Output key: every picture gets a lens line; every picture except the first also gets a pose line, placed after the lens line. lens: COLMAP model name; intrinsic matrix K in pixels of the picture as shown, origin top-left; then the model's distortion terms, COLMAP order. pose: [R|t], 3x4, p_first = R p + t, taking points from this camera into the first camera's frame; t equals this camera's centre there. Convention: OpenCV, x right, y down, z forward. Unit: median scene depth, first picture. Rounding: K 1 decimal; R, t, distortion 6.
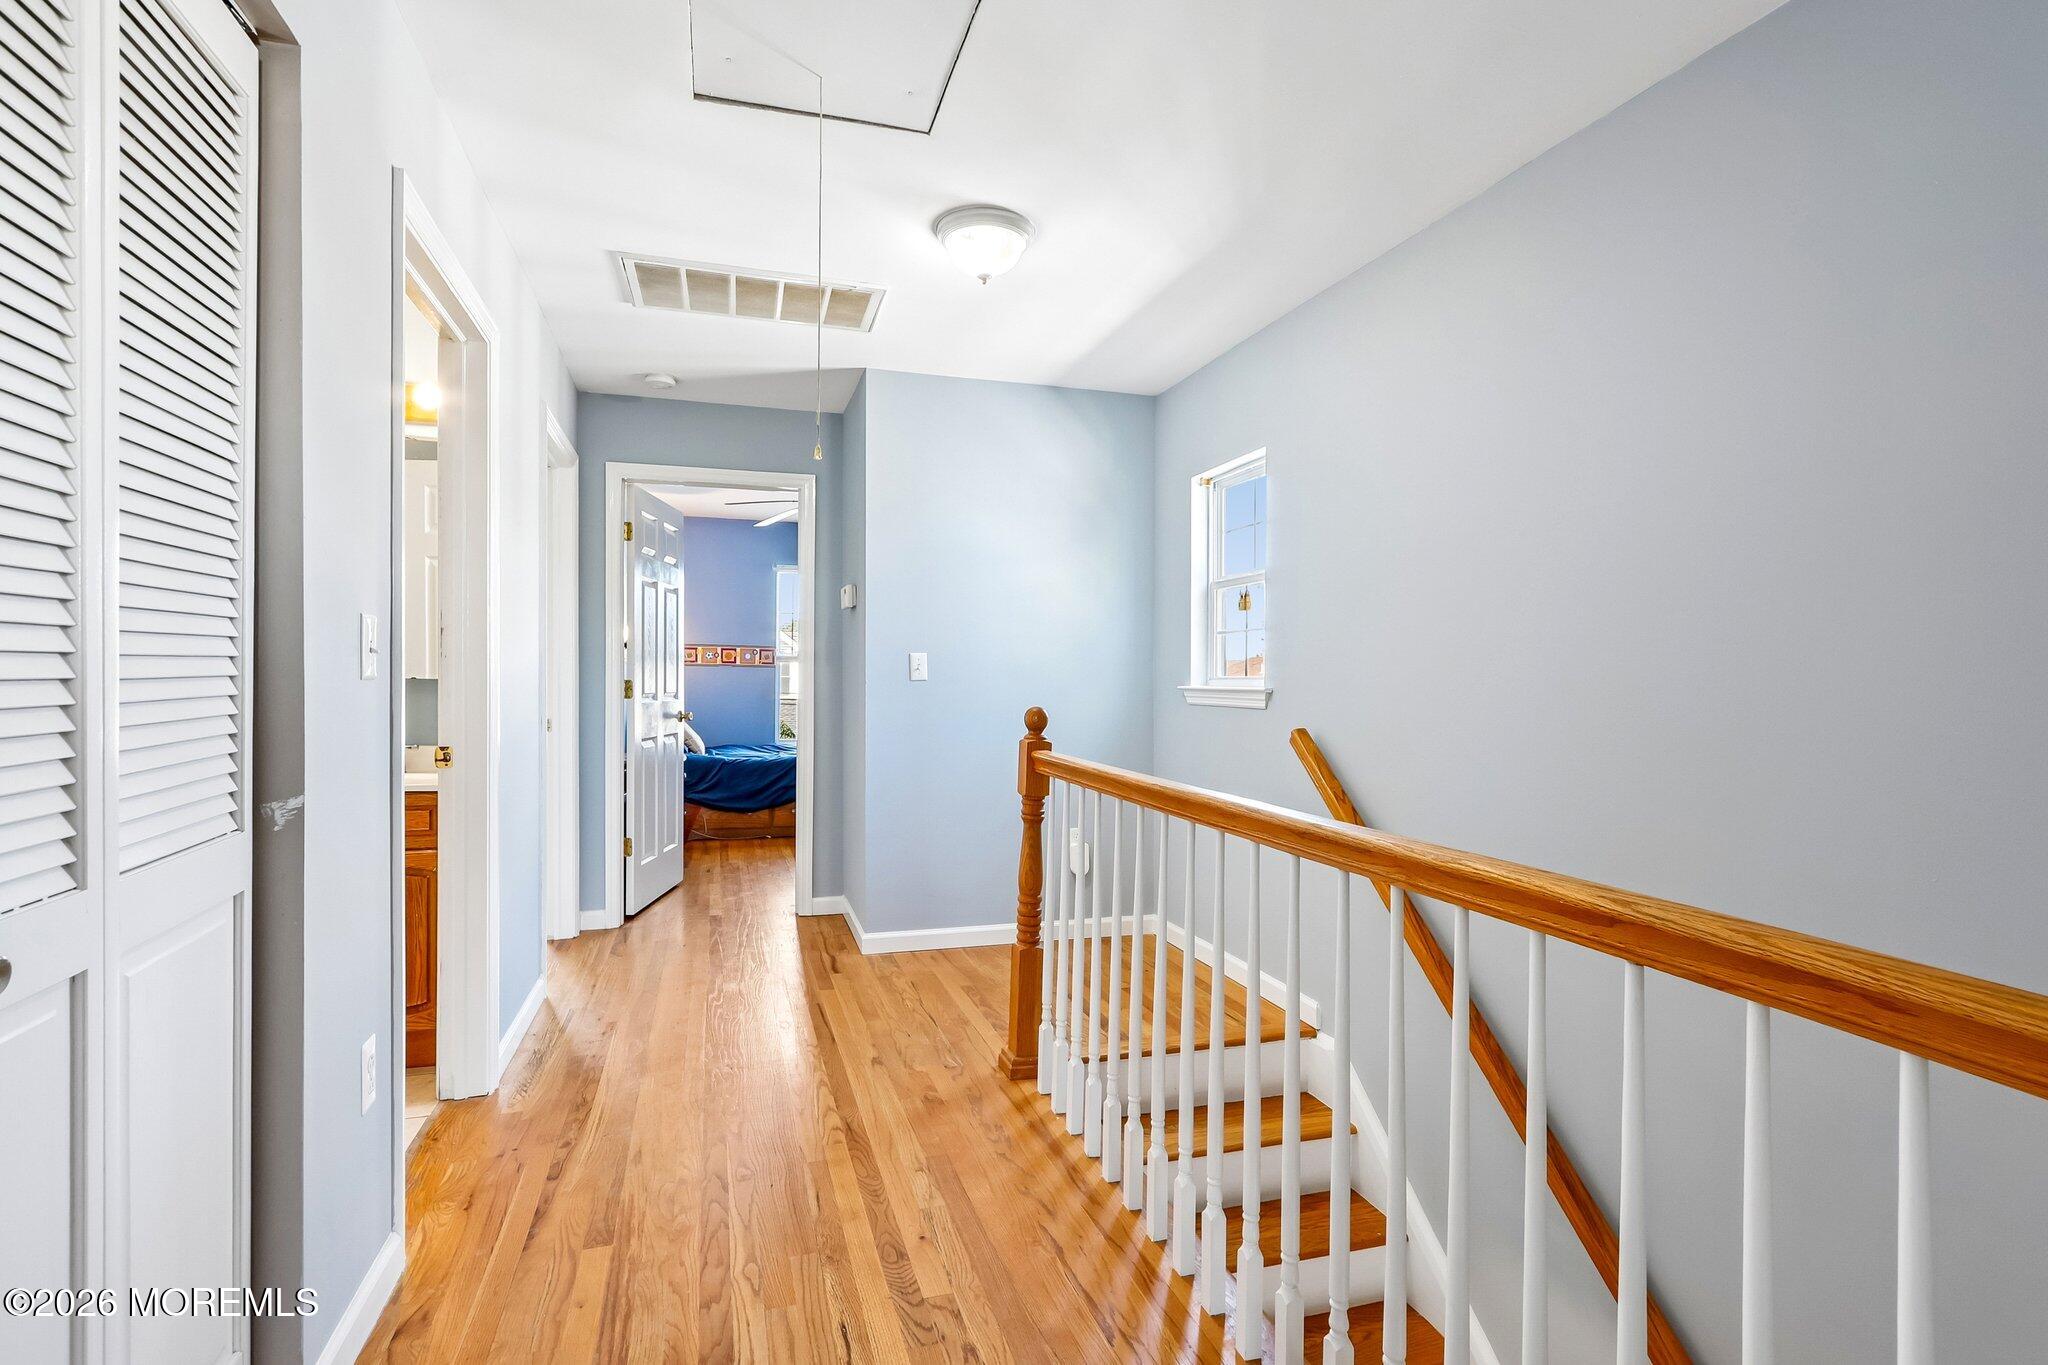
lens RADIAL K [[971.7, 0, 1031.1], [0, 971.7, 682.2], [0, 0, 1]] dist [-0.012976, -0.000177]
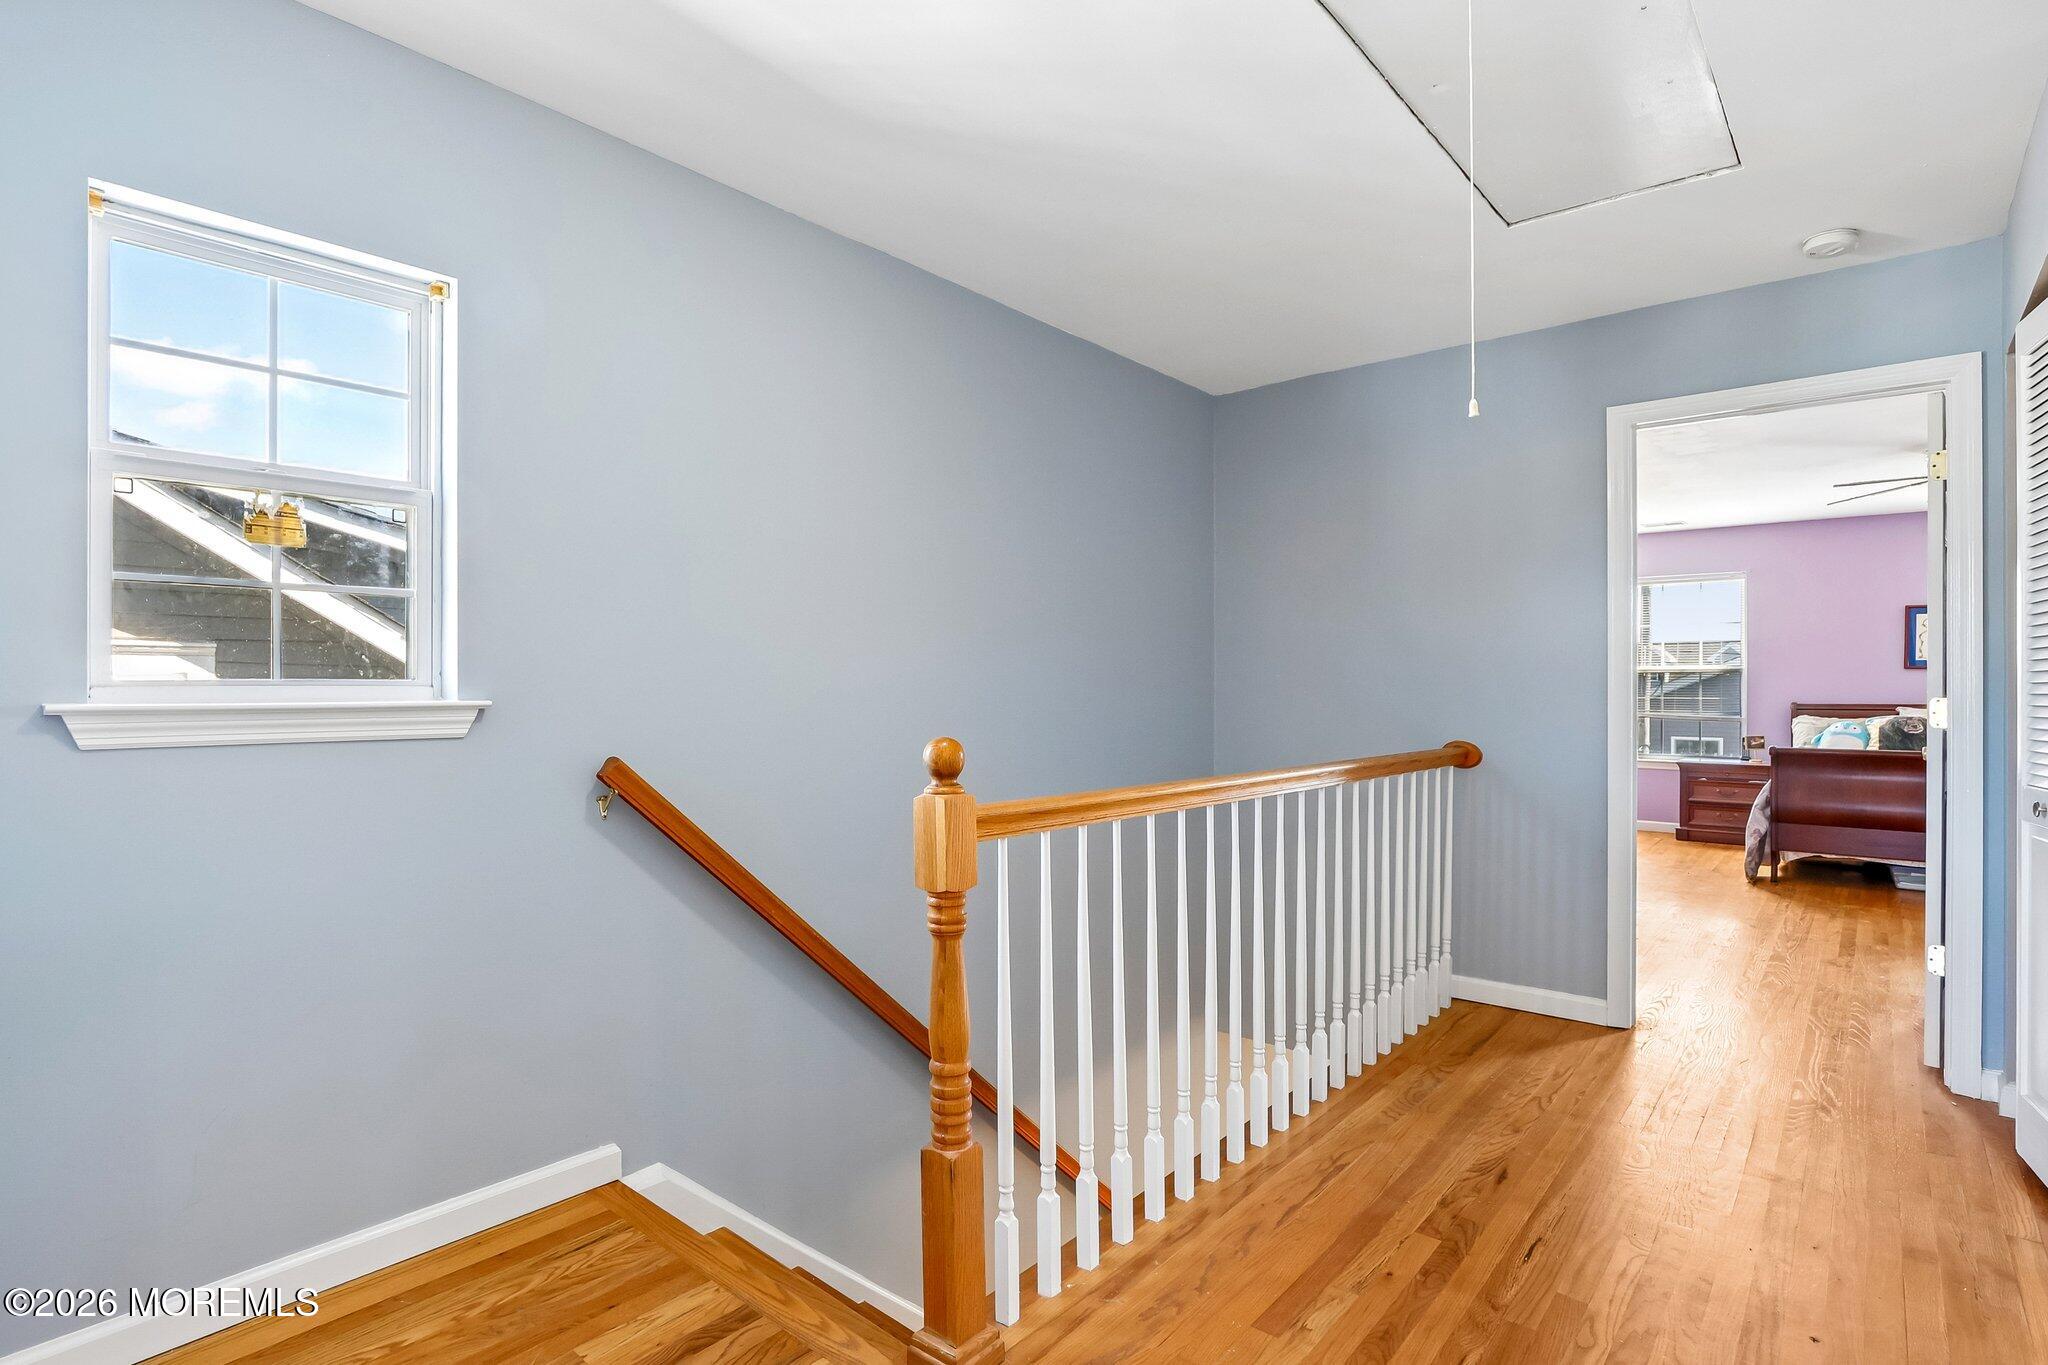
lens RADIAL K [[993.8, 0, 1007.1], [0, 993.8, 677.6], [0, 0, 1]] dist [-0.003821, -0.000186]
pose [[-0.505701, -0.006645, 0.862683, -0.564395], [-0.005976, 0.999973, 0.004199, -0.016826], [-0.862688, -0.003031, -0.505727, 1.343198]]
